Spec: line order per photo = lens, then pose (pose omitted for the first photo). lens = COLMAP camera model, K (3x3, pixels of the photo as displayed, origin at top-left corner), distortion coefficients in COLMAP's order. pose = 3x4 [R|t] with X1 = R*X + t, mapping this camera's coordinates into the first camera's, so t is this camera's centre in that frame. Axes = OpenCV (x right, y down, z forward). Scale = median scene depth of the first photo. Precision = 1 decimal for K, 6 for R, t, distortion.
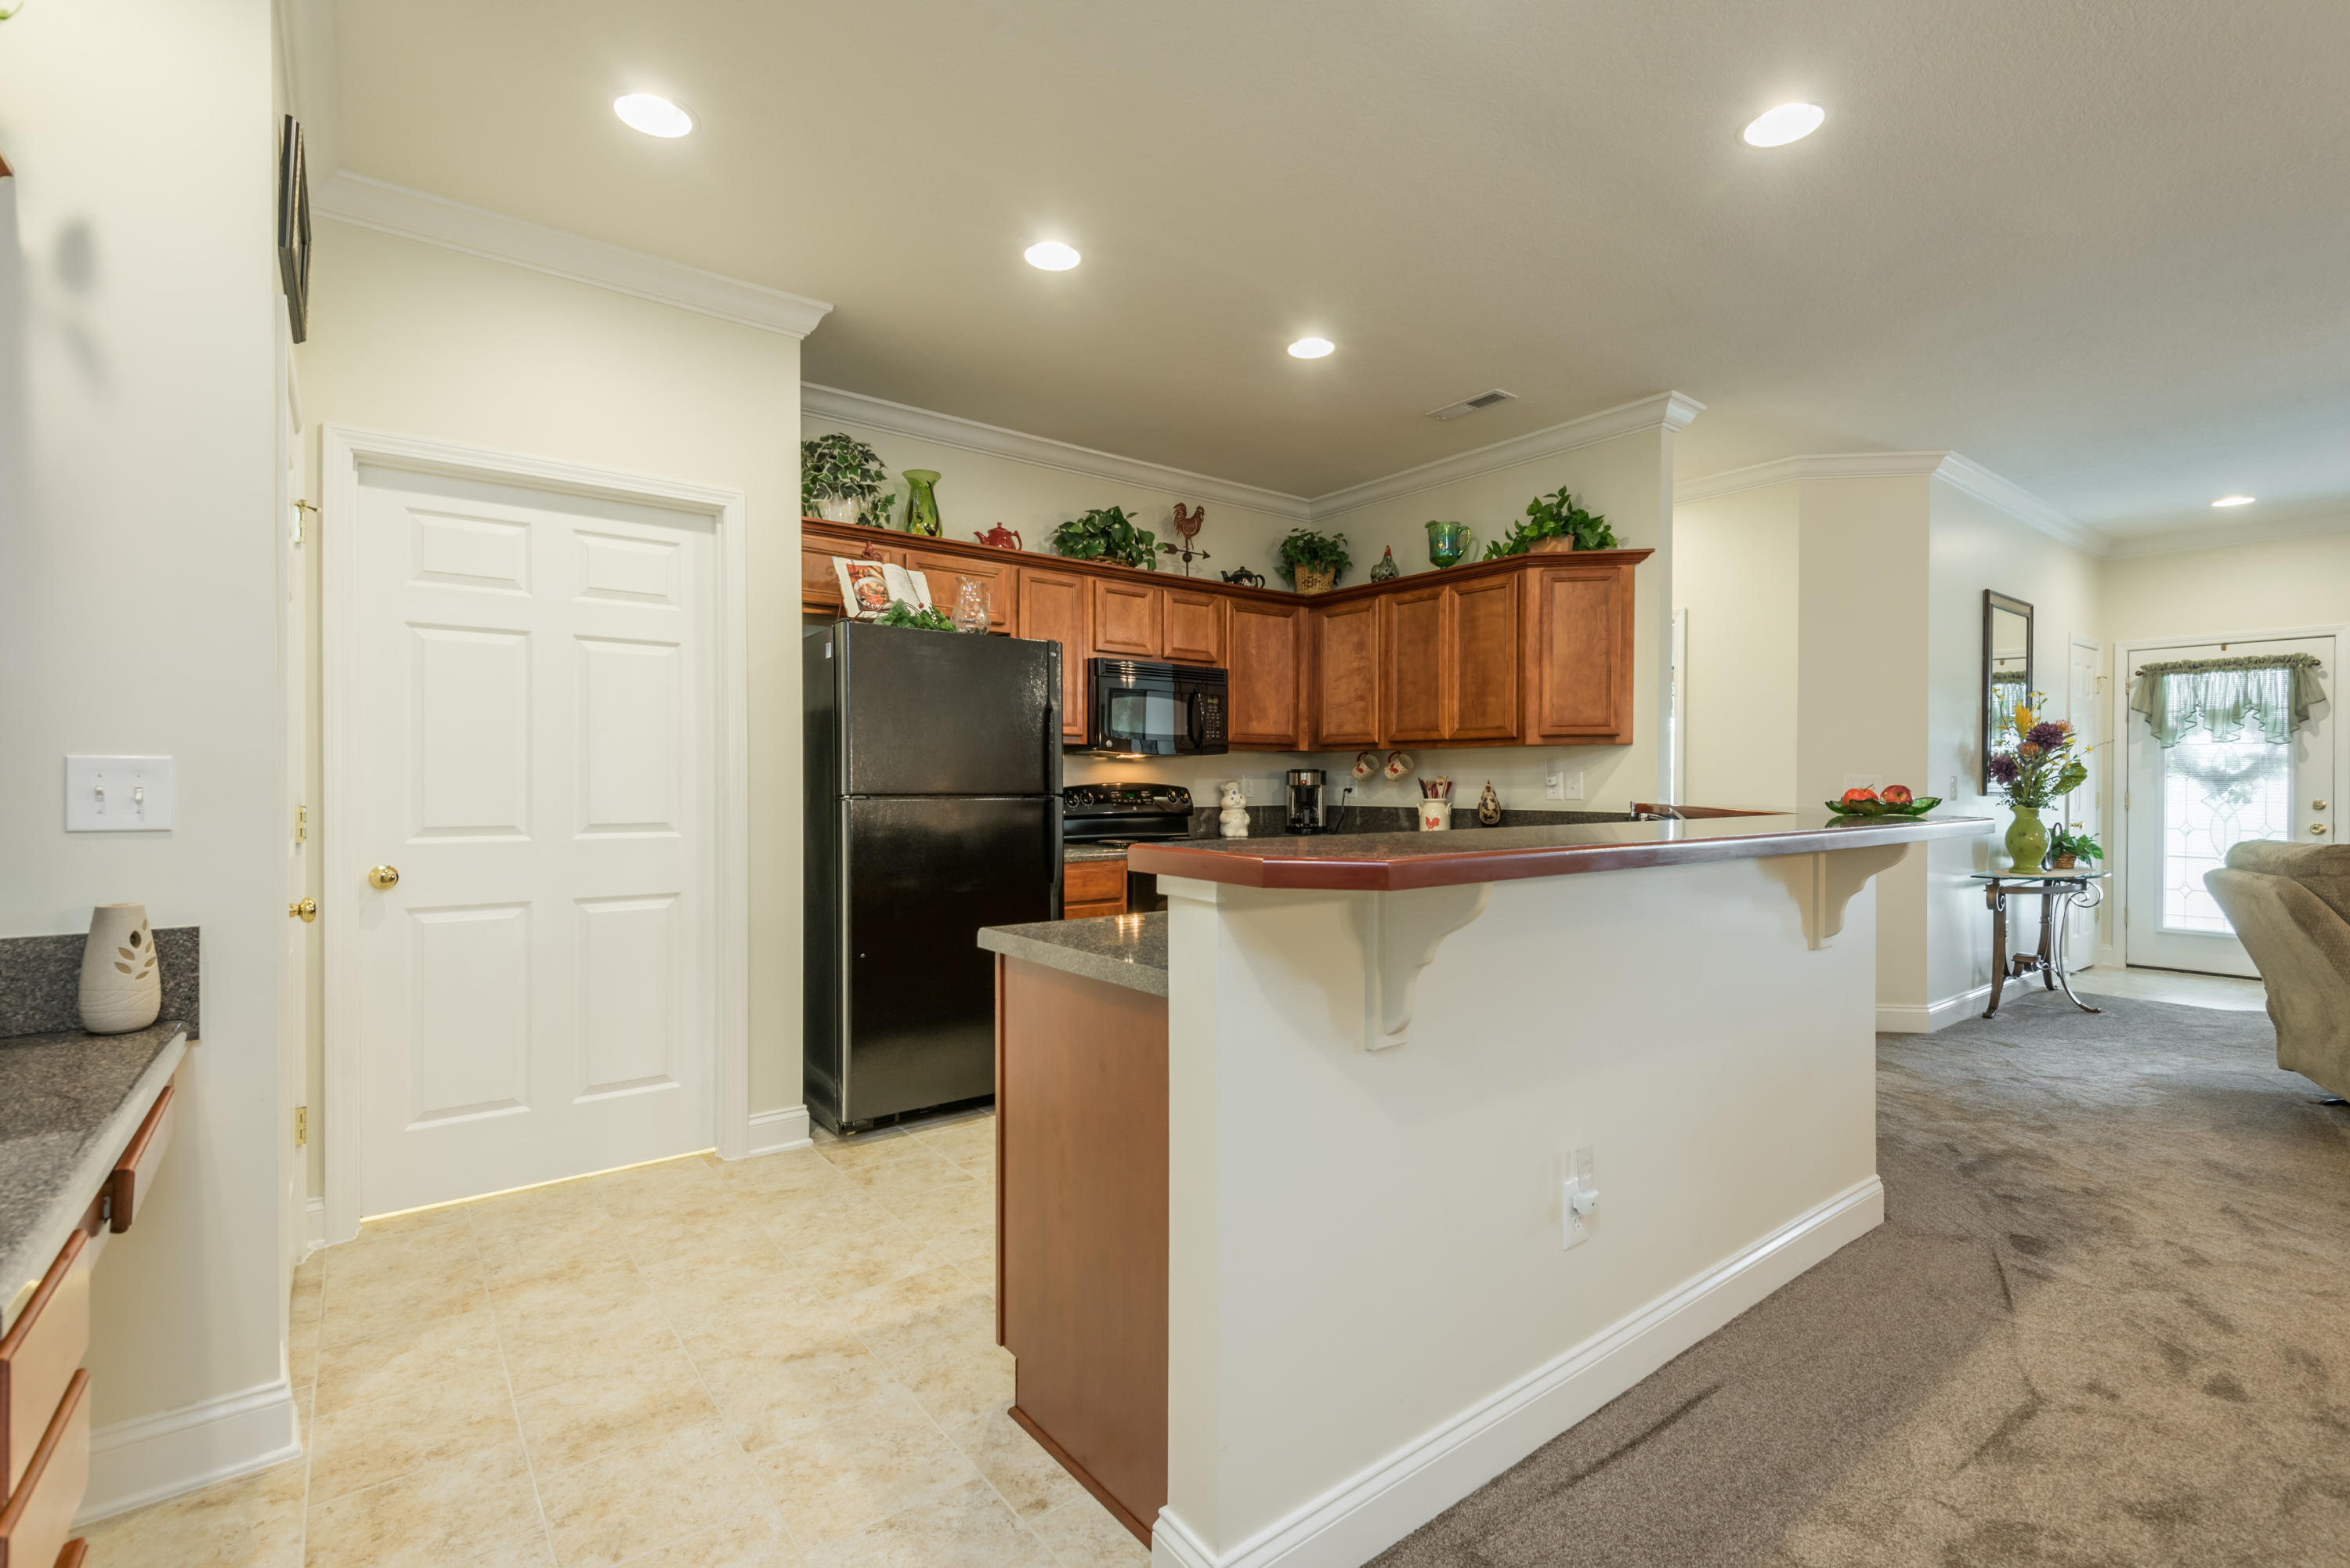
lens RADIAL K [[1051.1, 0, 1162.7], [0, 1051.1, 790.9], [0, 0, 1]] dist [0.000385, -0.004945]
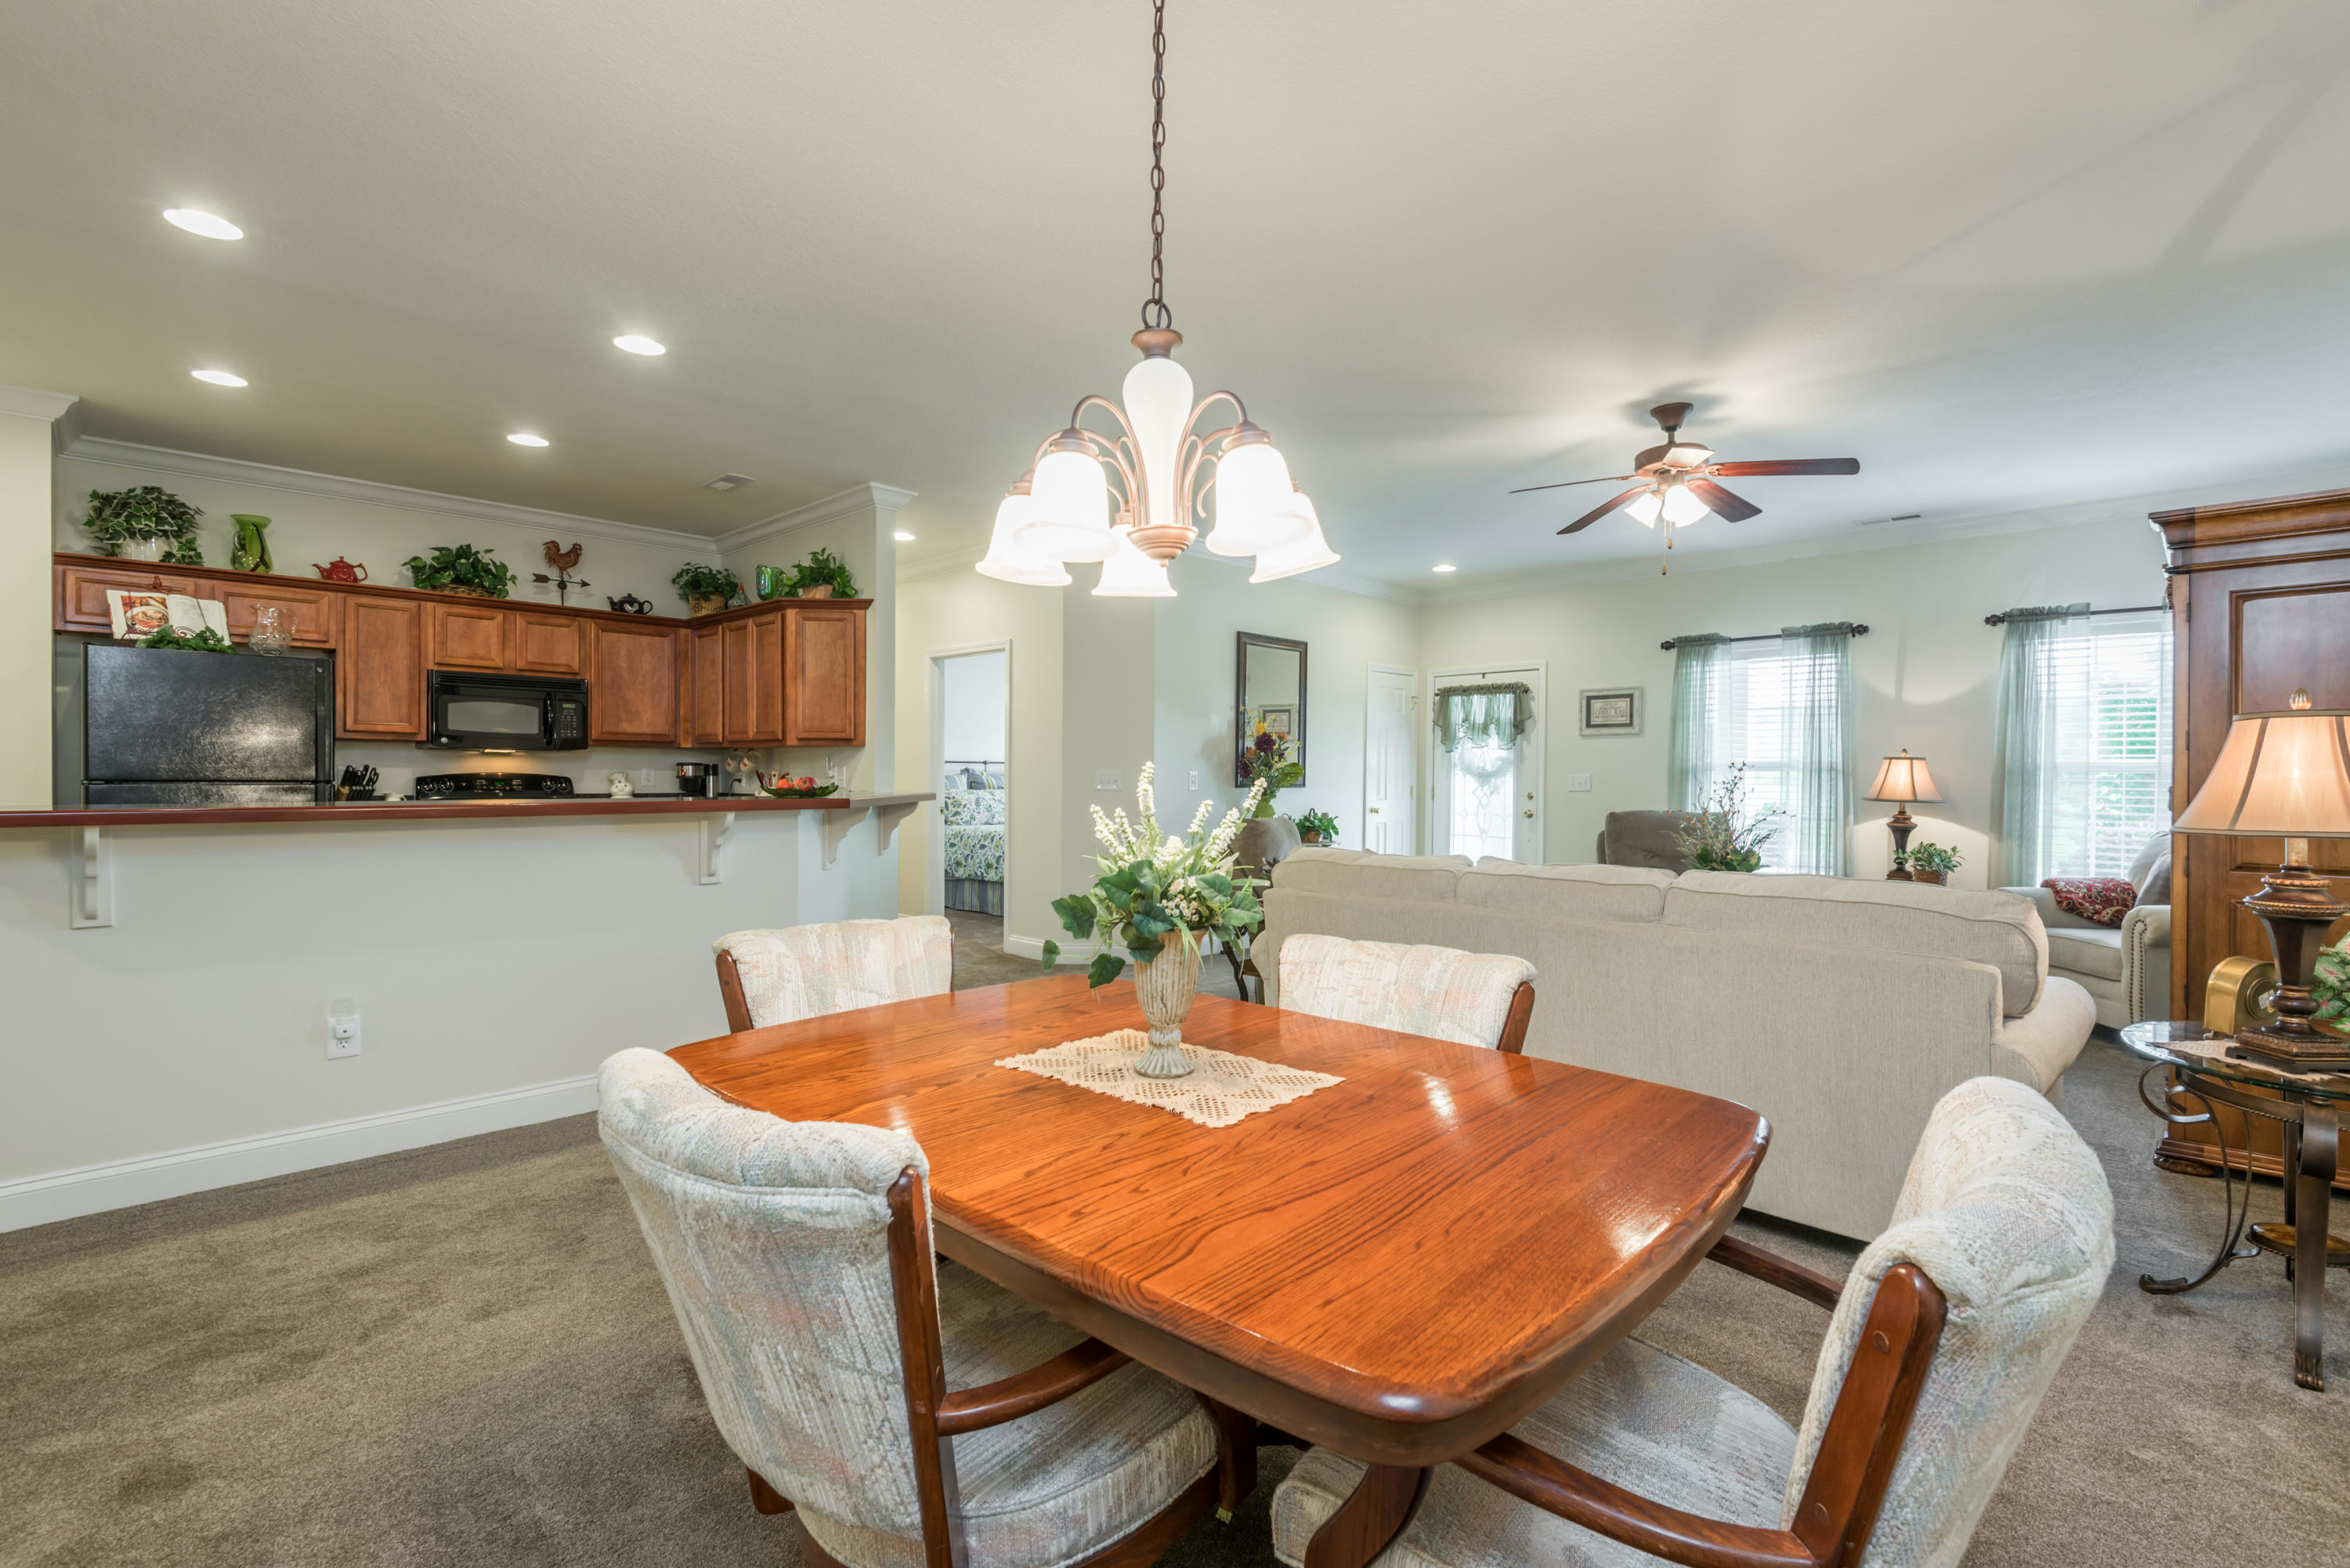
lens RADIAL K [[1051.1, 0, 1155.8], [0, 1051.1, 789.4], [0, 0, 1]] dist [0.000385, -0.004945]
pose [[0.986153, 0.004823, 0.165770, 0.532585], [-0.005902, 0.999964, 0.006015, 0.000341], [-0.165735, -0.006910, 0.986146, -0.327031]]
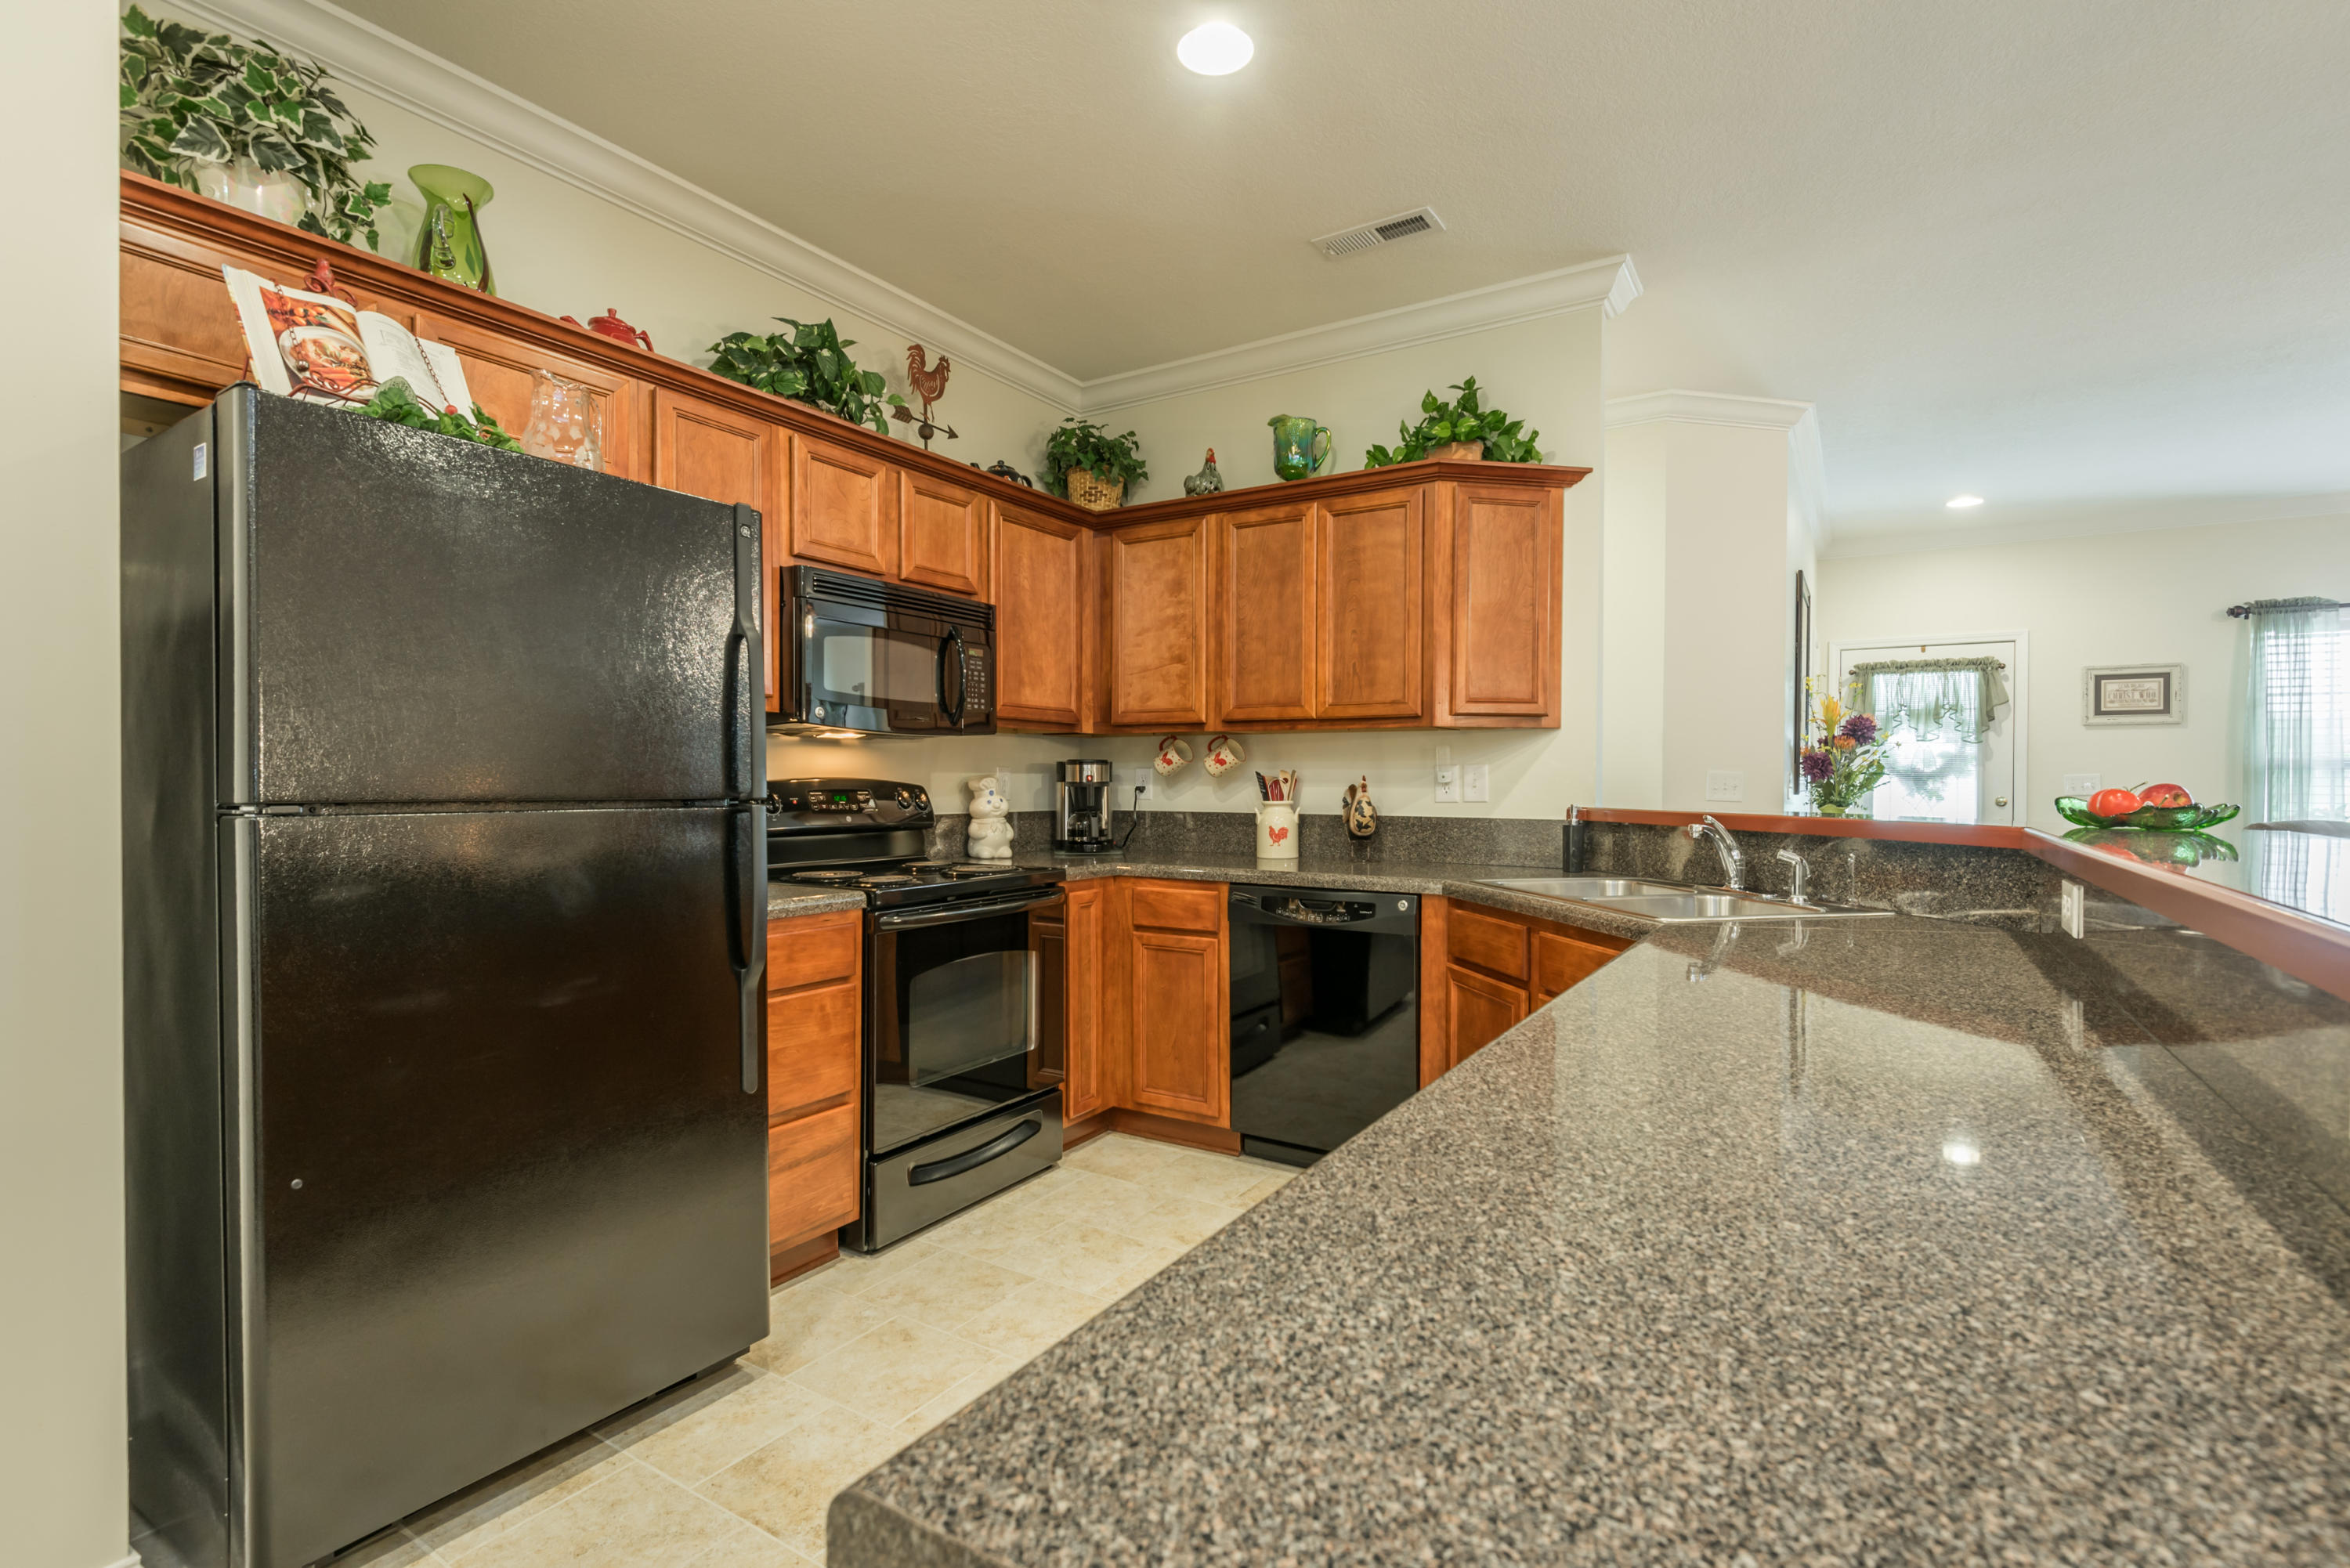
lens RADIAL K [[1114.4, 0, 1192.0], [0, 1114.4, 790.3], [0, 0, 1]] dist [-0.001315, -0.006177]
pose [[0.933445, -0.001685, 0.358717, -0.075832], [0.000873, 0.999997, 0.002424, -0.001861], [-0.358720, -0.001950, 0.933443, 0.318316]]
